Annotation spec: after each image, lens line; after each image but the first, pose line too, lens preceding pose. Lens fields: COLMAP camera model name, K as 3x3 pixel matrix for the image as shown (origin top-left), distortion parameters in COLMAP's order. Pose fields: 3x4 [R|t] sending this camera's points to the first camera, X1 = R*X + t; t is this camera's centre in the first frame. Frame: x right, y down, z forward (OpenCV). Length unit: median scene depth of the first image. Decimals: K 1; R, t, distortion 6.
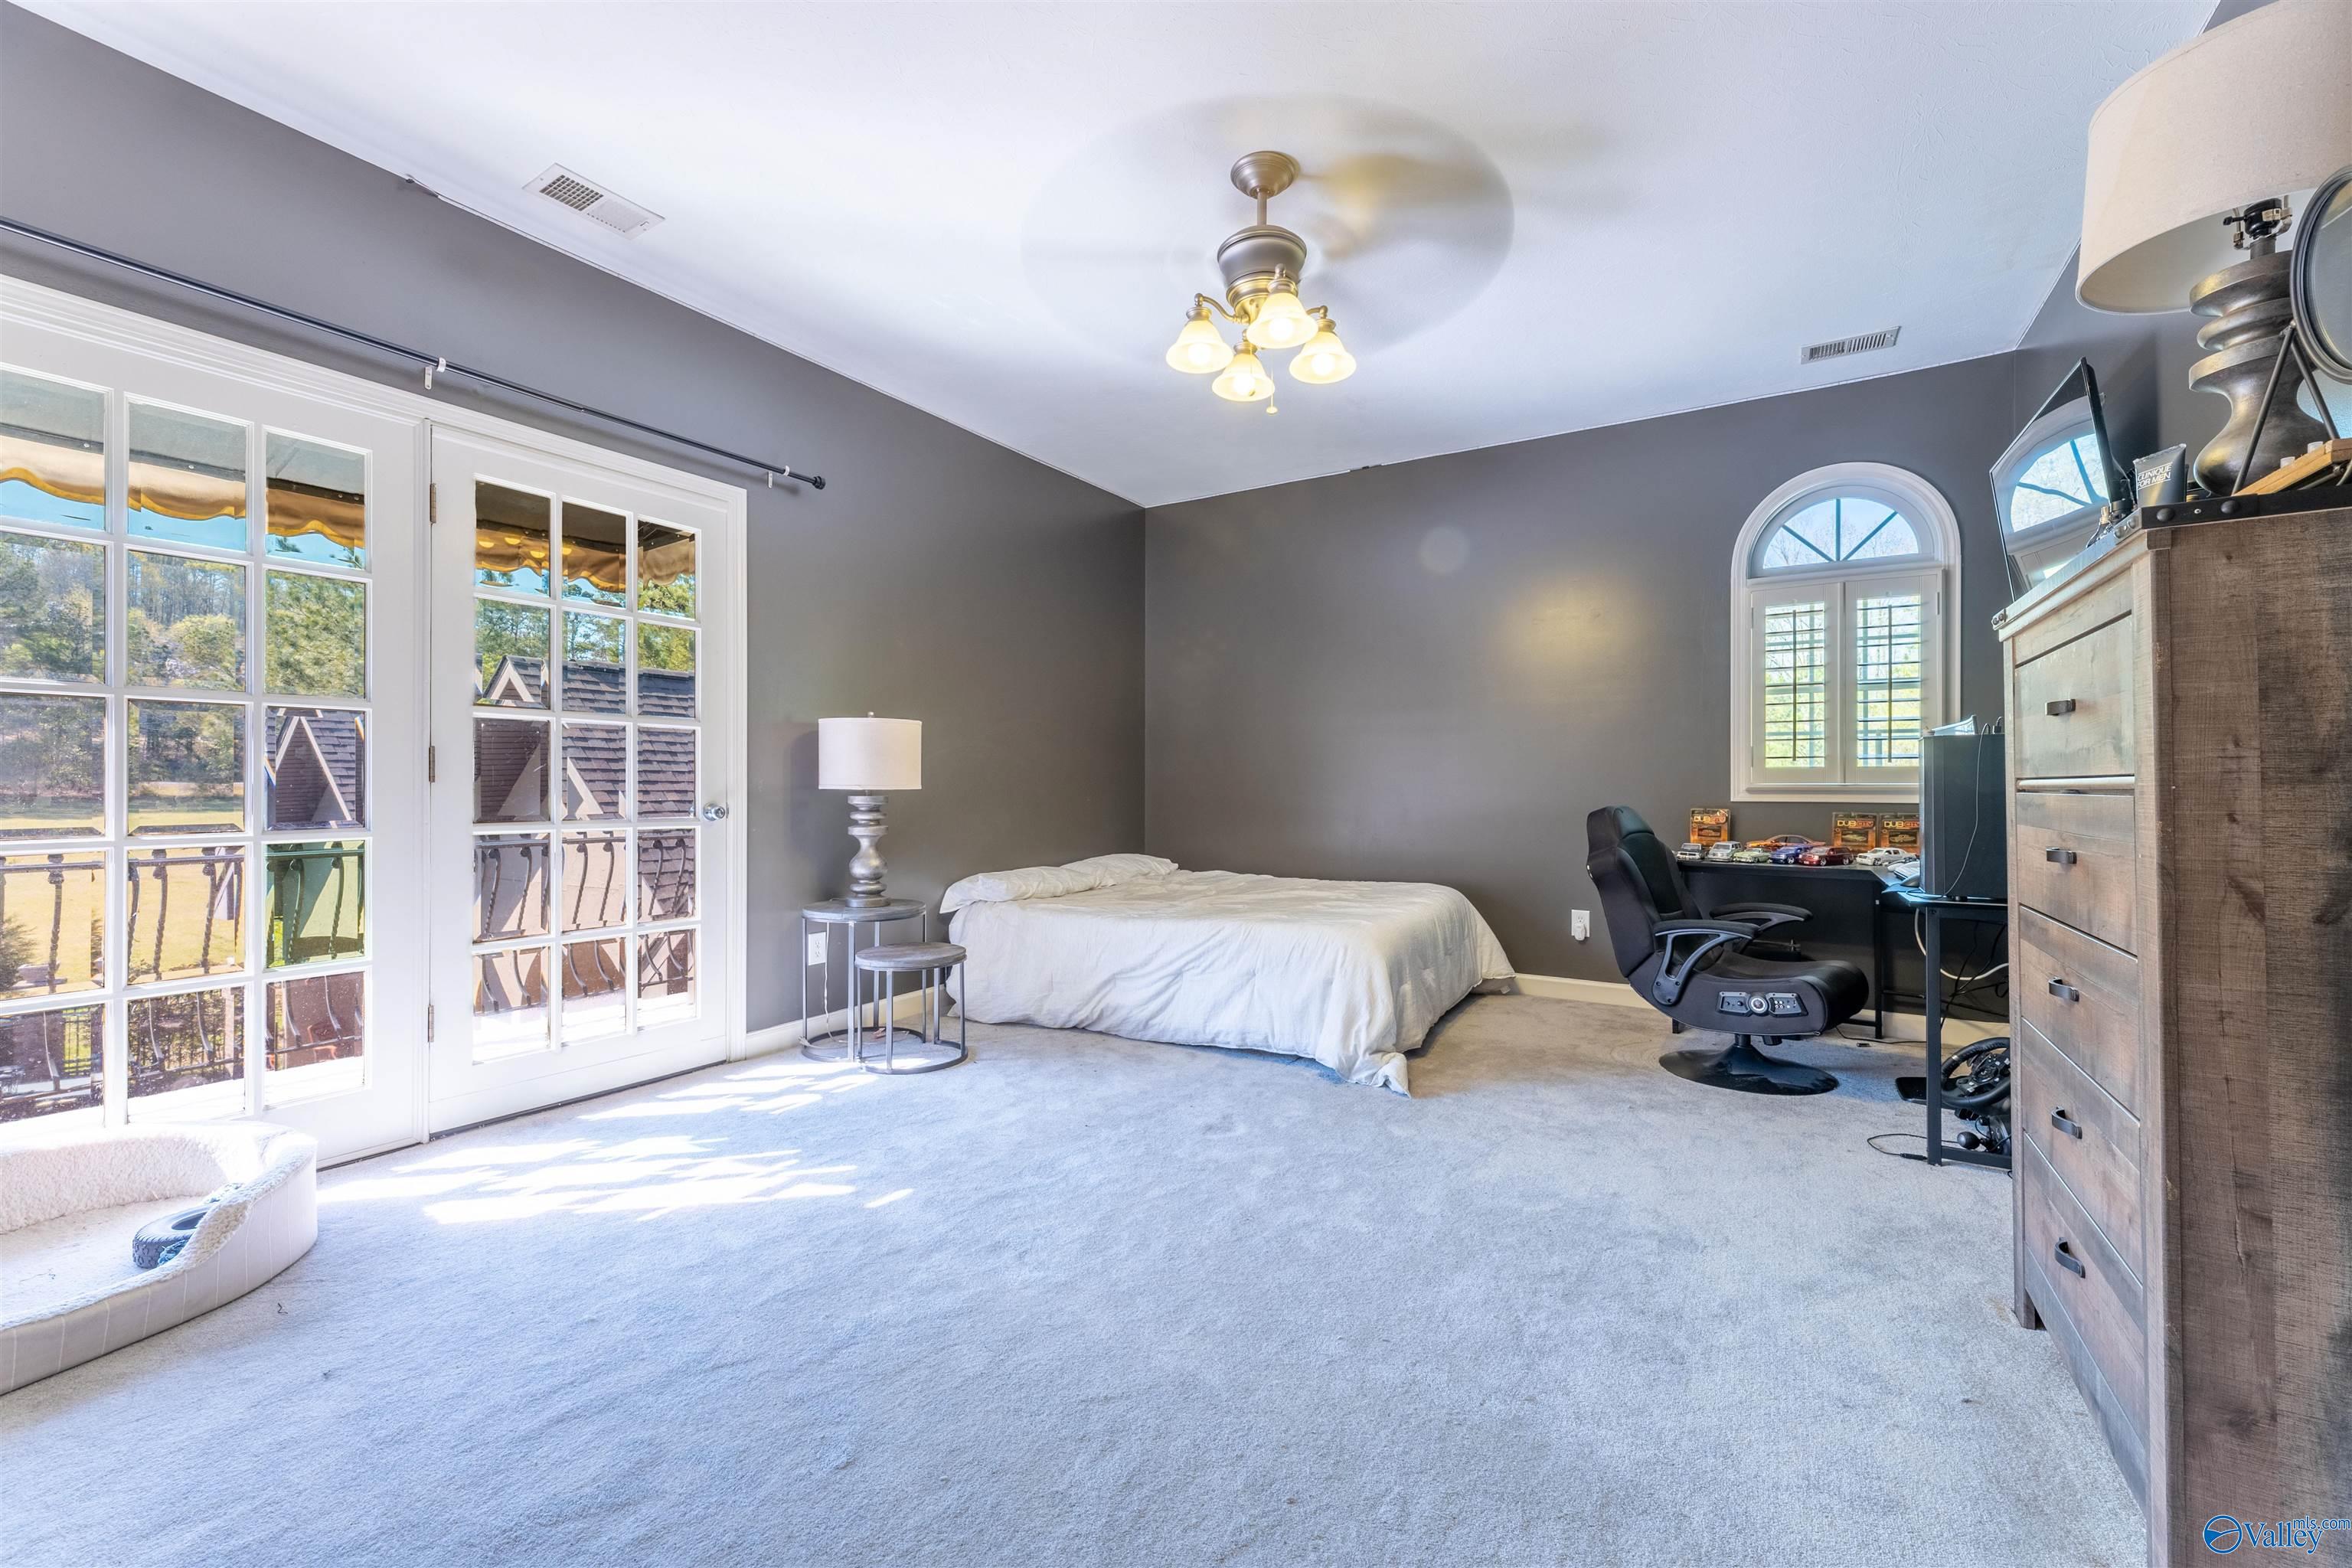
lens RADIAL K [[942.7, 0, 1178.1], [0, 942.7, 783.5], [0, 0, 1]] dist [0.002043, 0.000102]
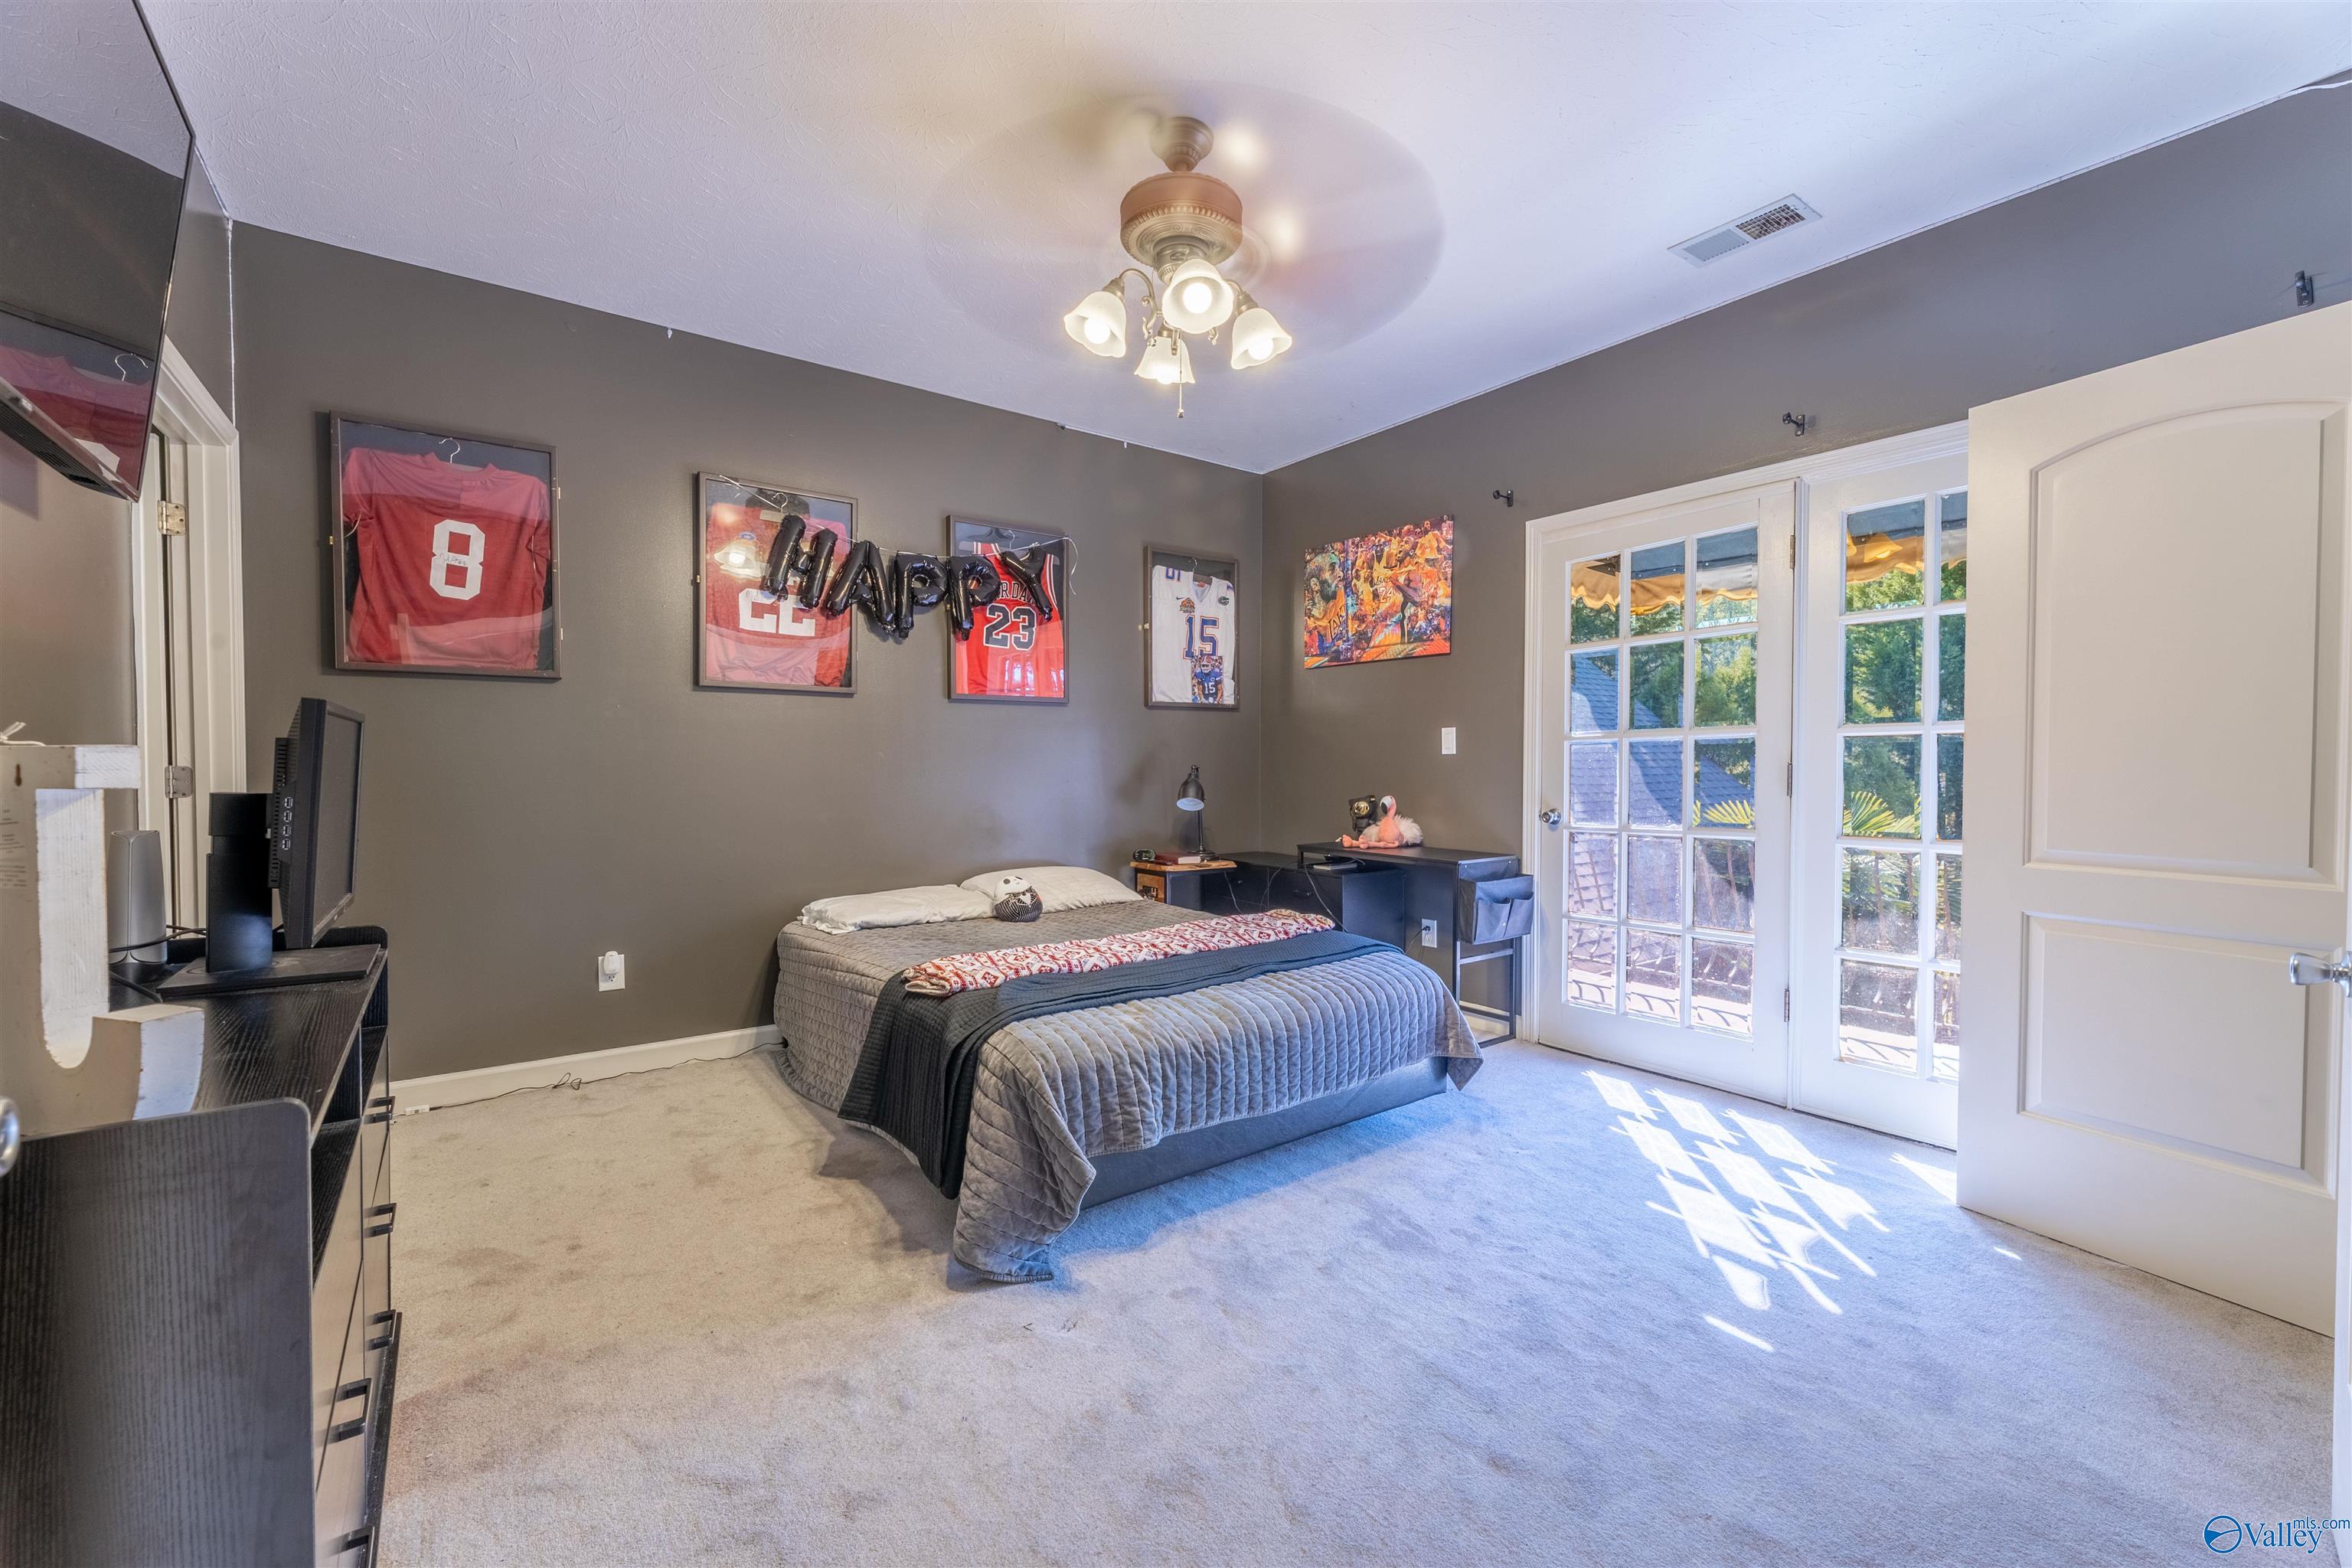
lens RADIAL K [[942.7, 0, 1180.4], [0, 942.7, 779.7], [0, 0, 1]] dist [0.002043, 0.000102]
pose [[-0.370018, -0.002917, -0.929020, 0.355661], [-0.021913, 0.999744, 0.005589, -0.004985], [0.928766, 0.022426, -0.369987, 0.510840]]
